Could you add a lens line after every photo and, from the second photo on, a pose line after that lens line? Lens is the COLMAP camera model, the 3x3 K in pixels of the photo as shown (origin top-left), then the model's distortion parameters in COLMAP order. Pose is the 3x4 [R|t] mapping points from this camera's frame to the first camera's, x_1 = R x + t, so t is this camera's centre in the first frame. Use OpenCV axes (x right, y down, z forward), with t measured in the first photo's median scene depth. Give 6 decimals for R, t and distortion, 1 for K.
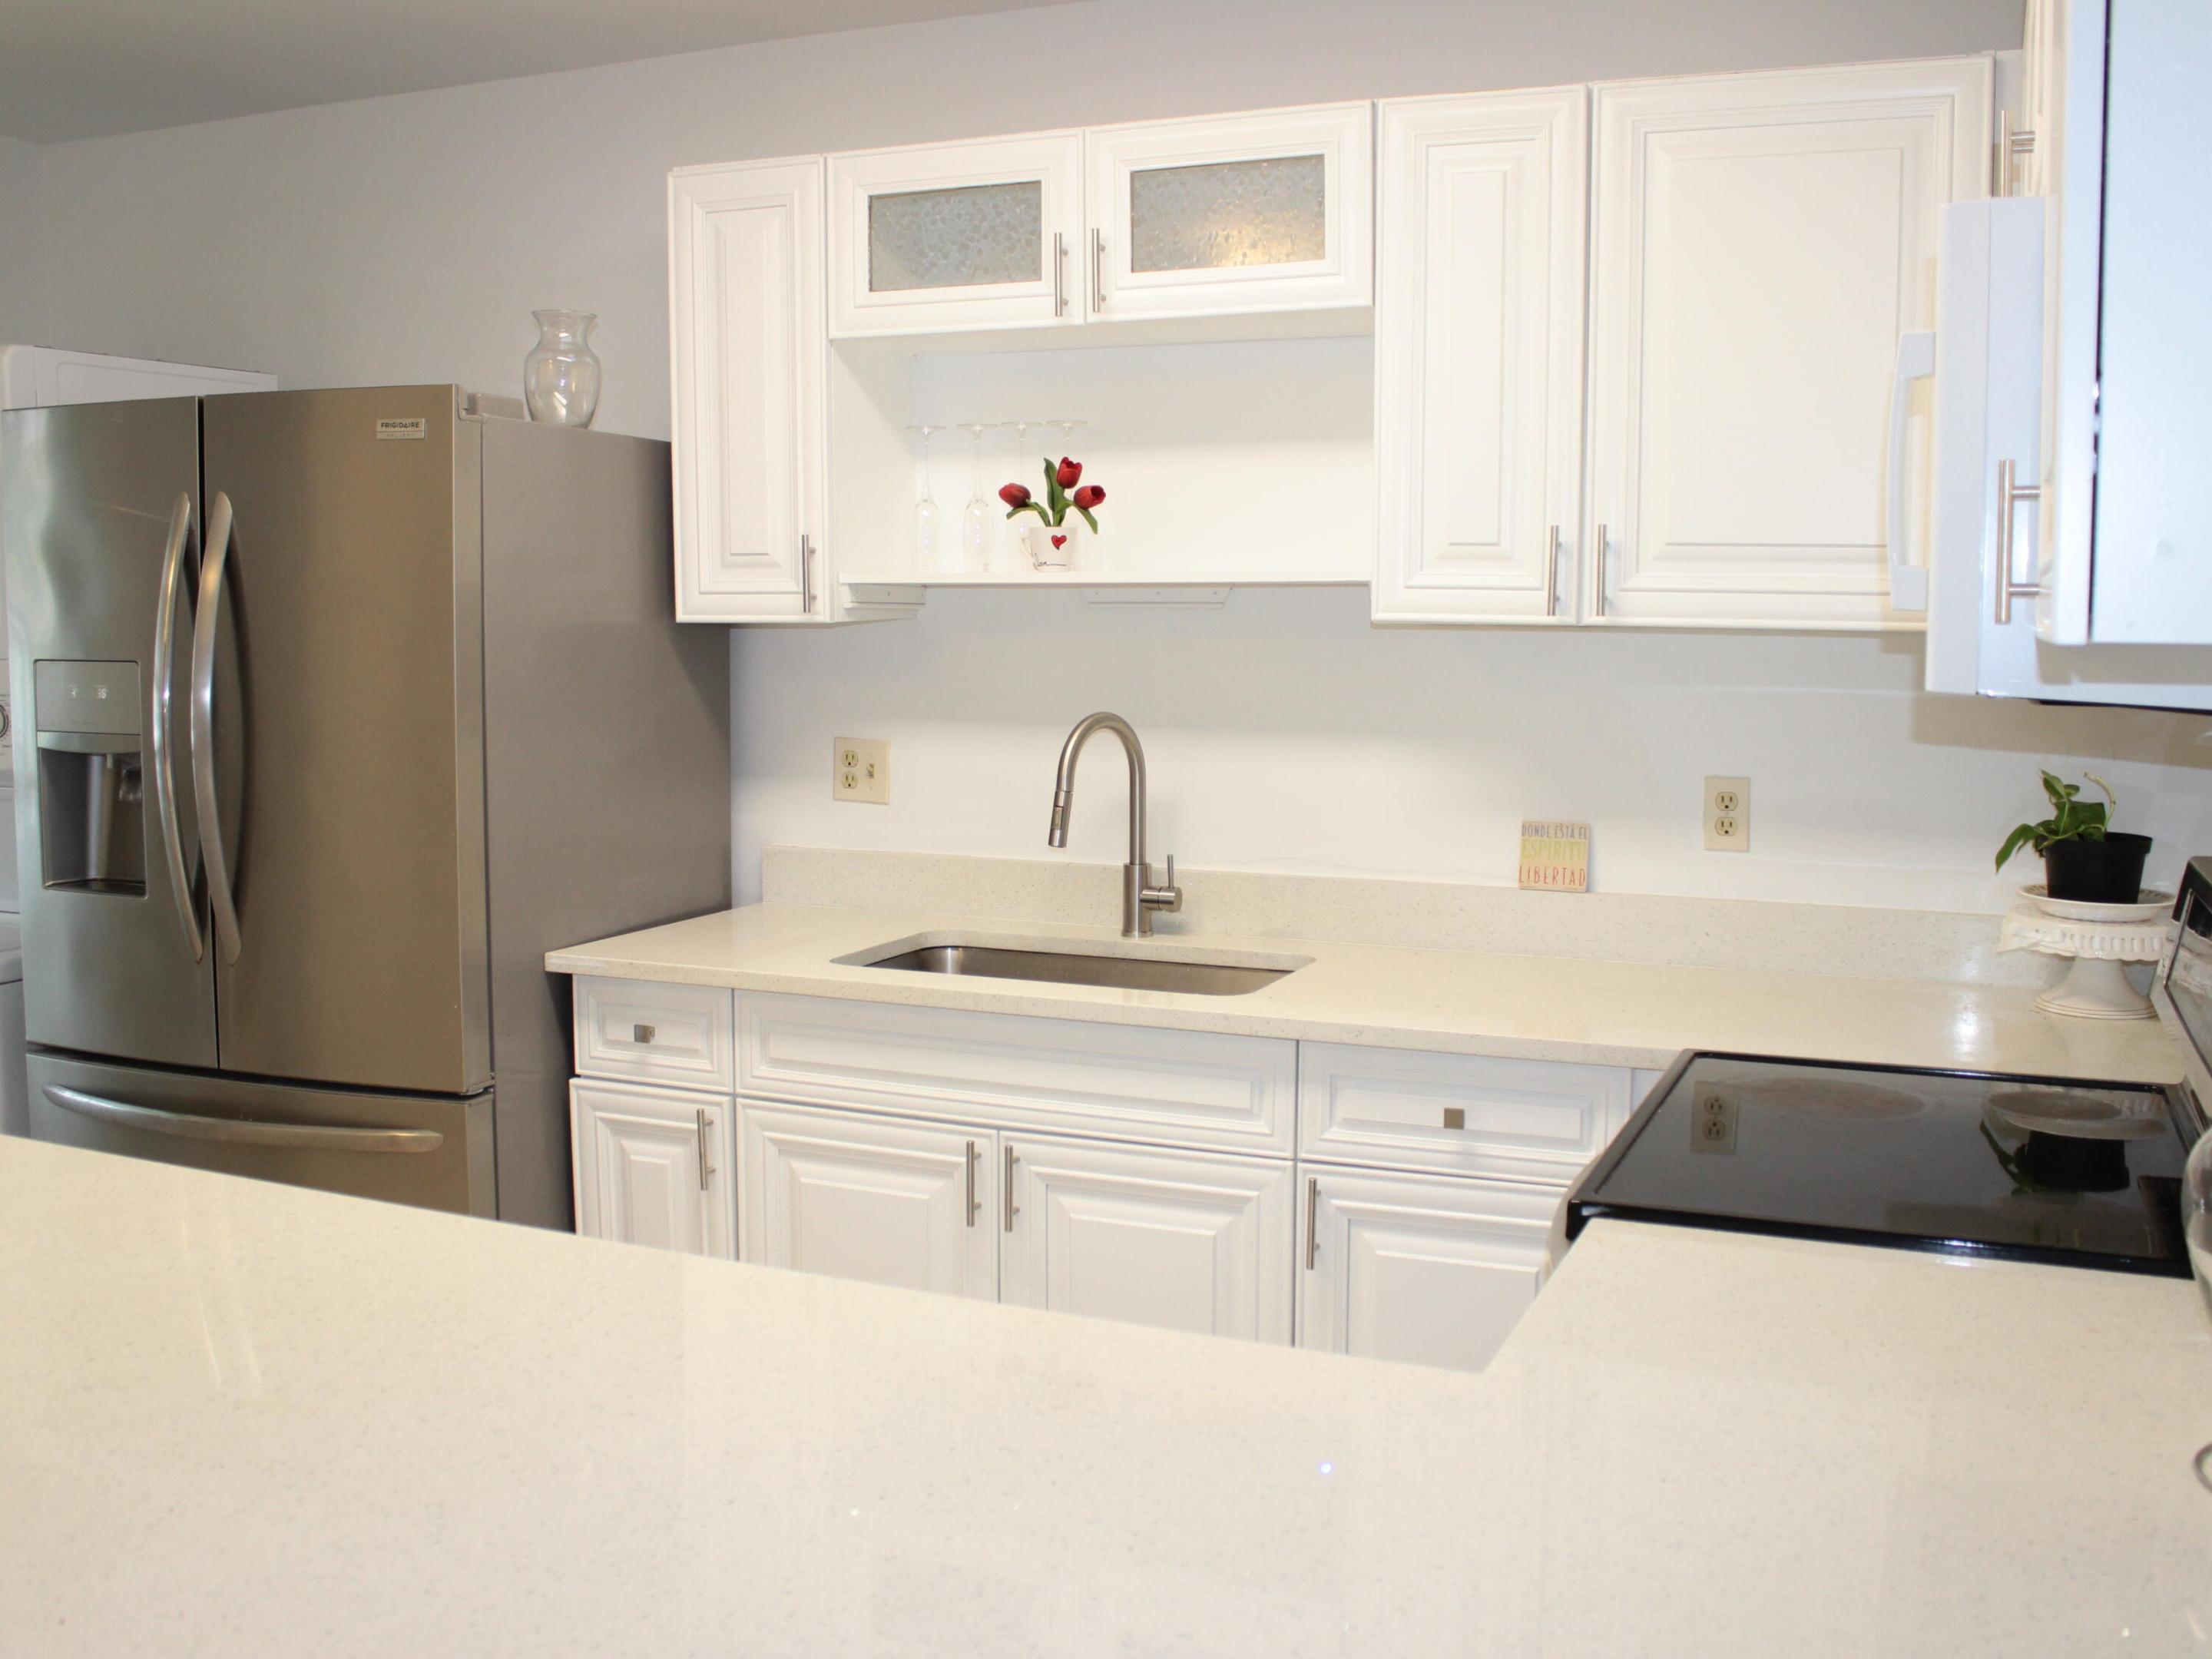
lens RADIAL K [[2077.5, 0, 1111.5], [0, 2077.5, 811.3], [0, 0, 1]] dist [-0.114333, 0.000000]
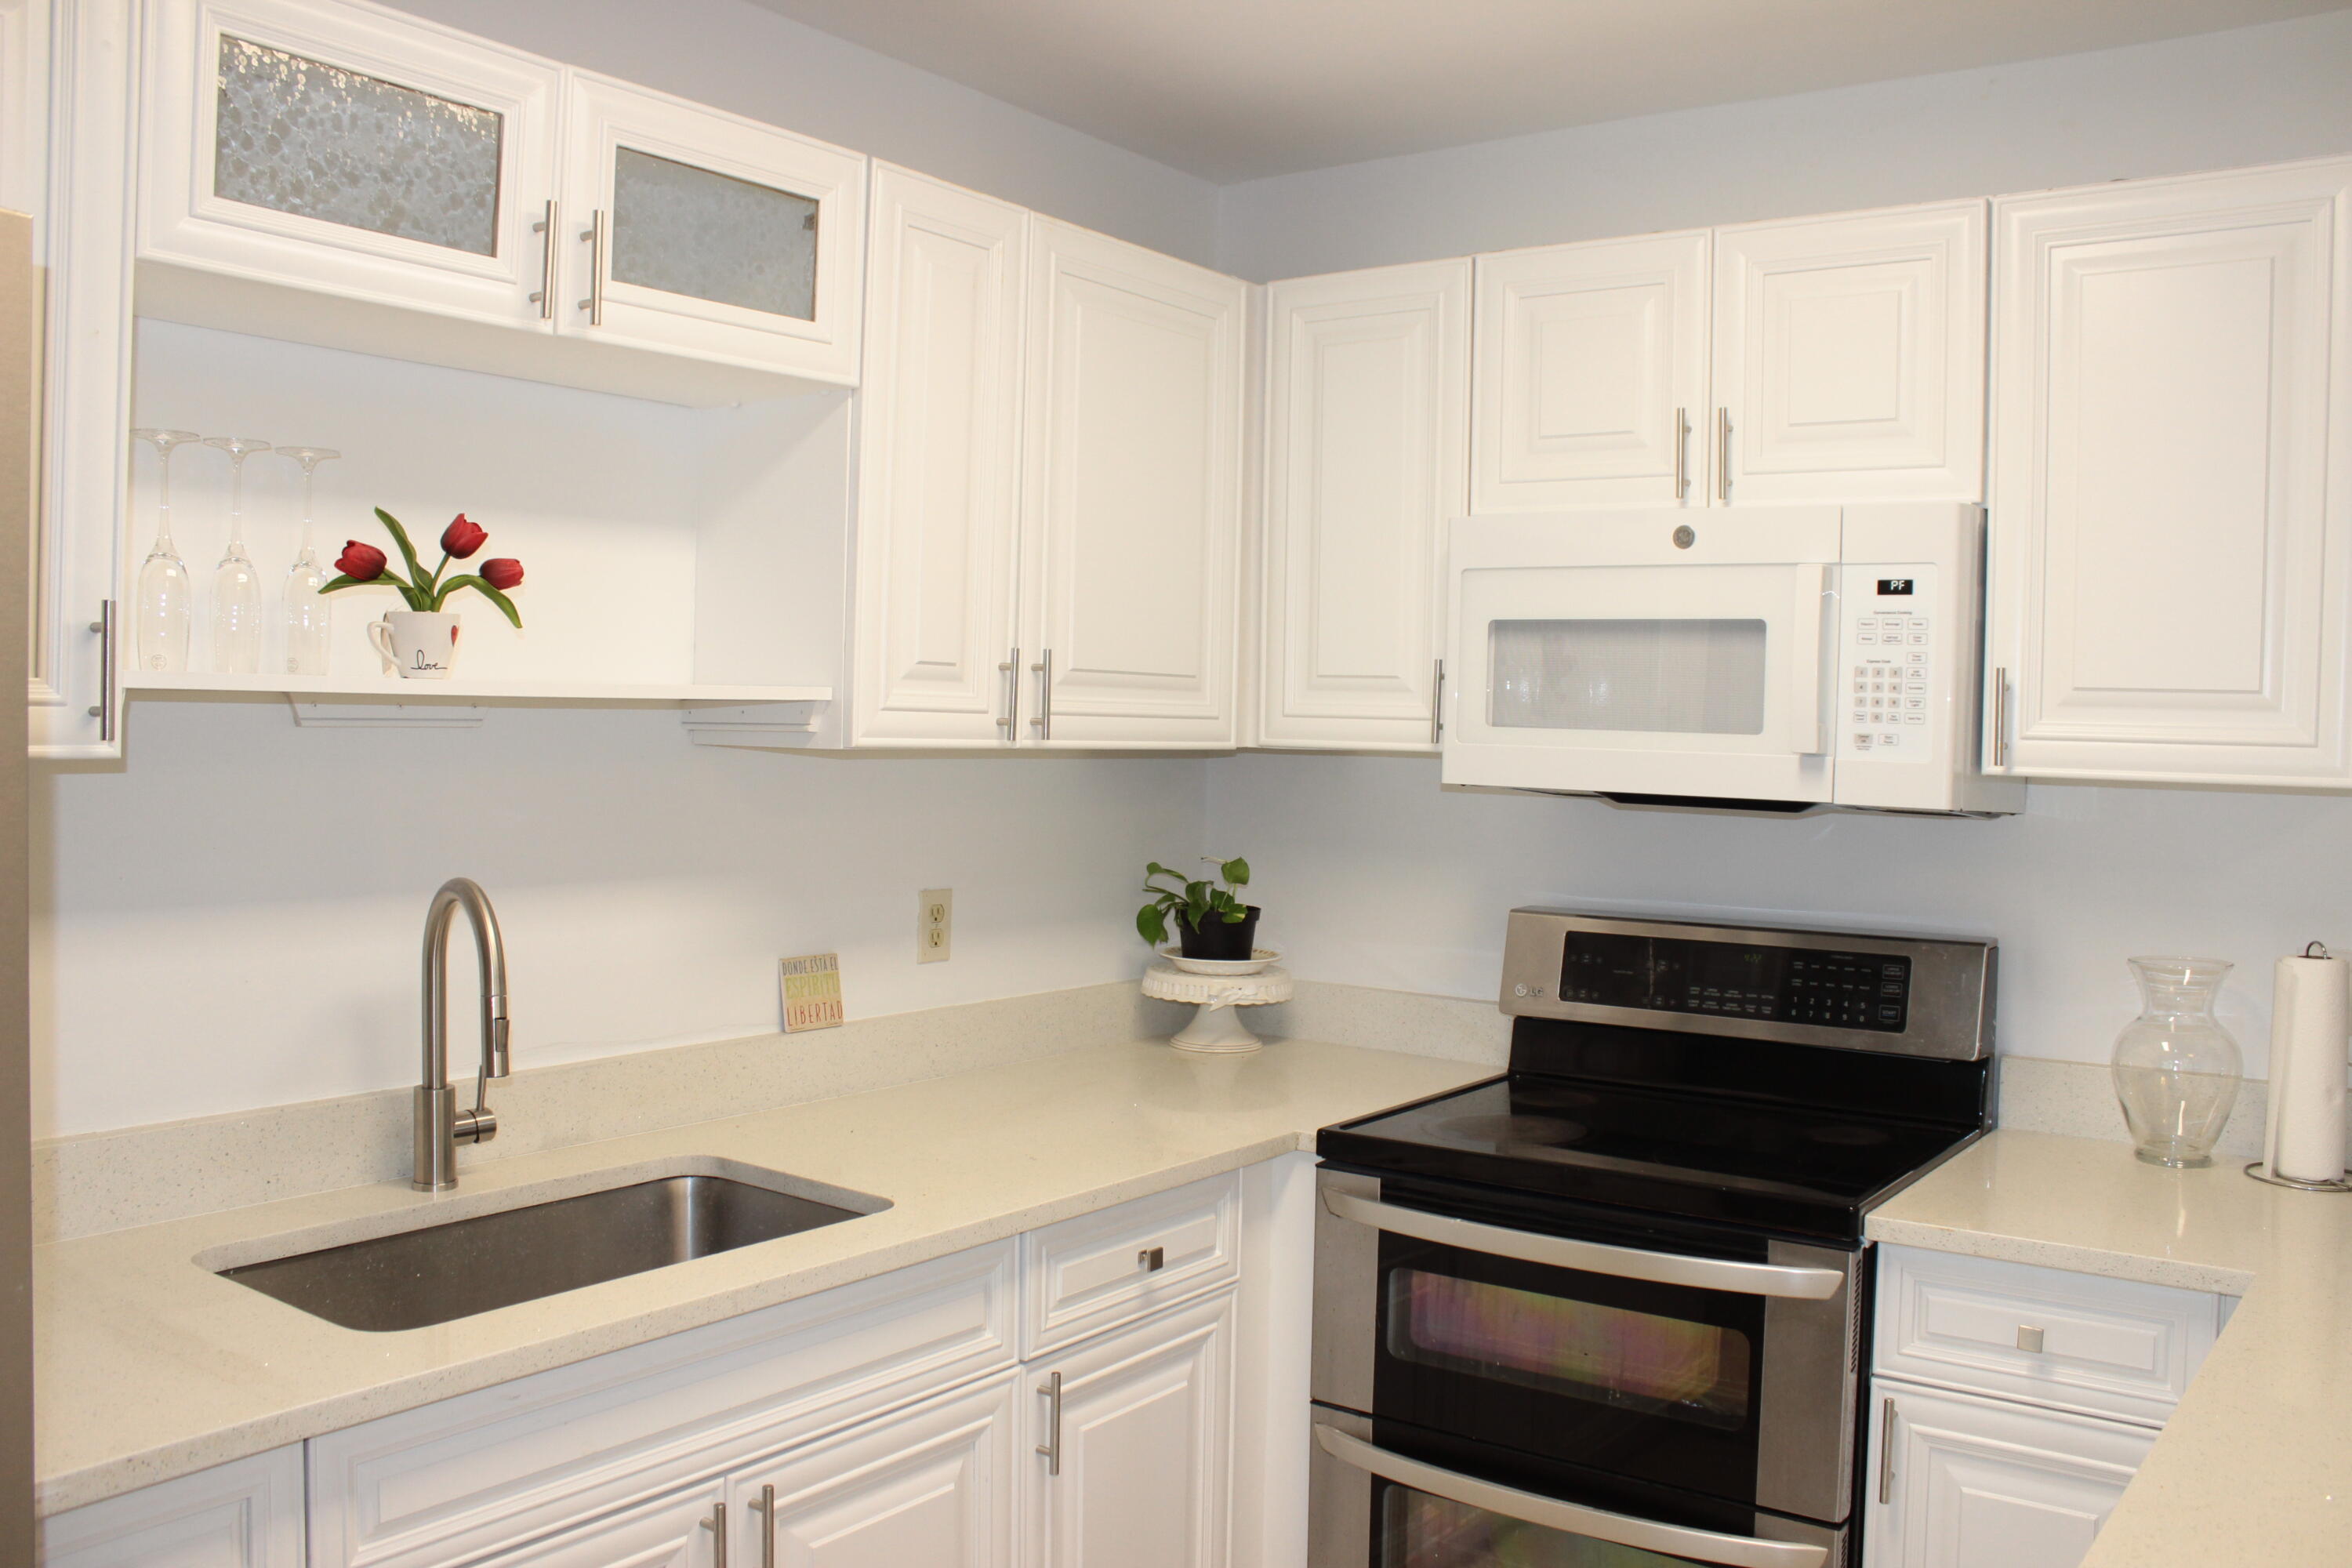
lens RADIAL K [[1945.6, 0, 1197.0], [0, 1945.6, 768.0], [0, 0, 1]] dist [-0.161558, 0.141751]
pose [[0.232152, -0.027266, 0.972297, -0.594718], [0.075835, 0.997072, 0.009854, -0.075295], [-0.969719, 0.071447, 0.233540, 0.630812]]
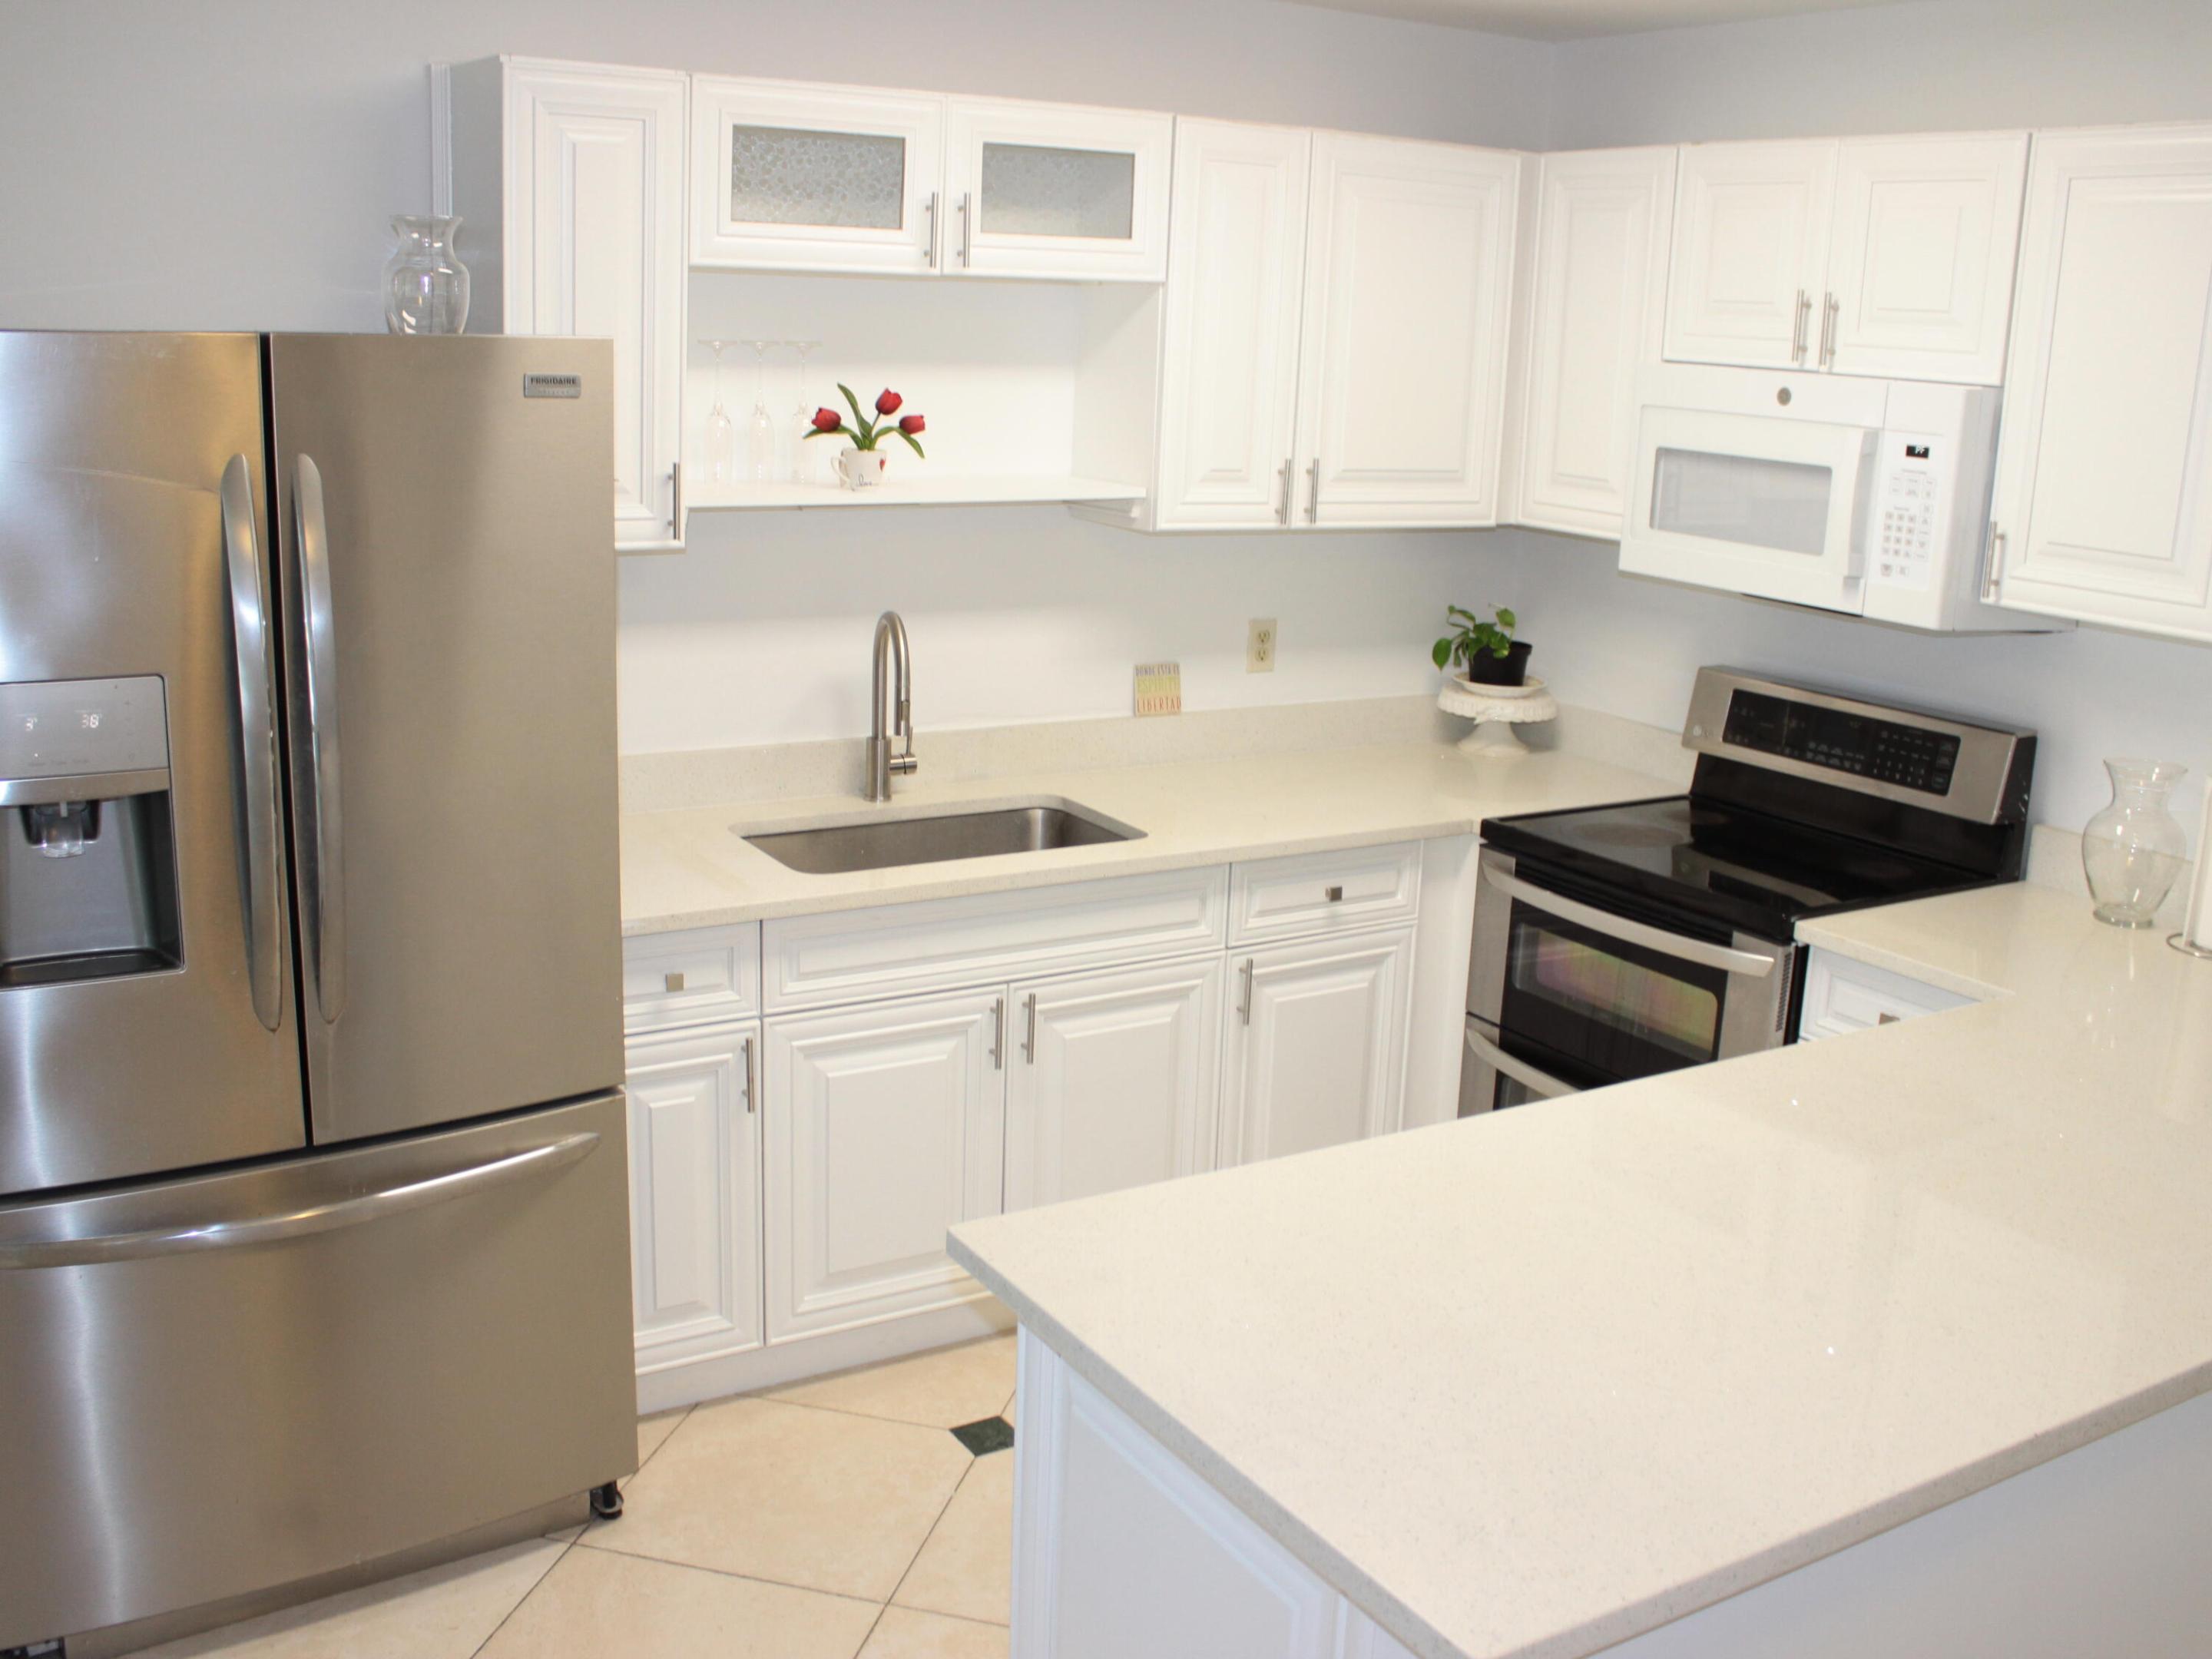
lens RADIAL K [[2077.5, 0, 1108.8], [0, 2077.5, 797.1], [0, 0, 1]] dist [-0.114333, 0.000000]
pose [[0.584745, -0.167007, 0.793840, -0.881764], [0.045524, 0.983792, 0.173436, -0.144260], [-0.809939, -0.065277, 0.582870, 0.250201]]
